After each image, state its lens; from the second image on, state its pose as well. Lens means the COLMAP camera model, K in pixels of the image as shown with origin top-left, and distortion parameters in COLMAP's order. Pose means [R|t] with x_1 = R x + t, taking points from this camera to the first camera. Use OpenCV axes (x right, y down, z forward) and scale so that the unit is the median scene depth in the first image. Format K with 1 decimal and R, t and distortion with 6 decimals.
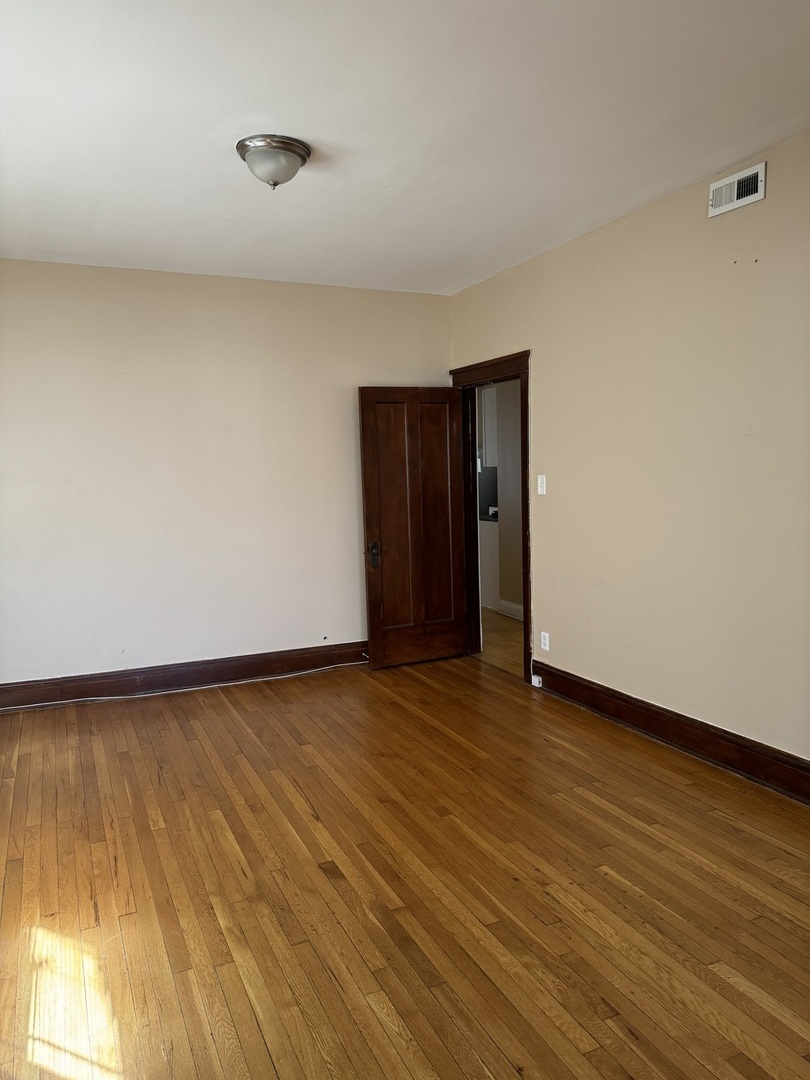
lens RADIAL K [[745.0, 0, 405.0], [0, 745.0, 540.0], [0, 0, 1]] dist [0.077604, -0.085843]
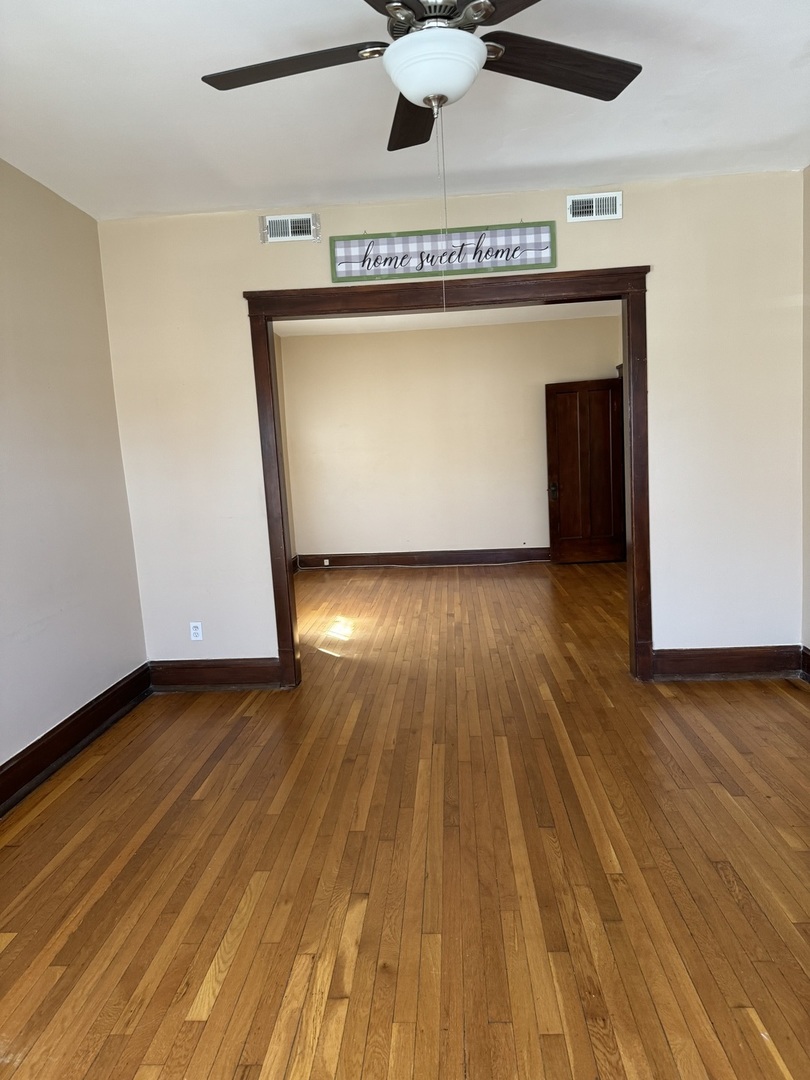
lens RADIAL K [[745.0, 0, 405.0], [0, 745.0, 540.0], [0, 0, 1]] dist [0.077604, -0.085843]
pose [[0.880856, 0.035372, -0.472061, 0.426713], [-0.013338, 0.998663, 0.049942, 0.048024], [0.473196, -0.037696, 0.880150, -0.535567]]
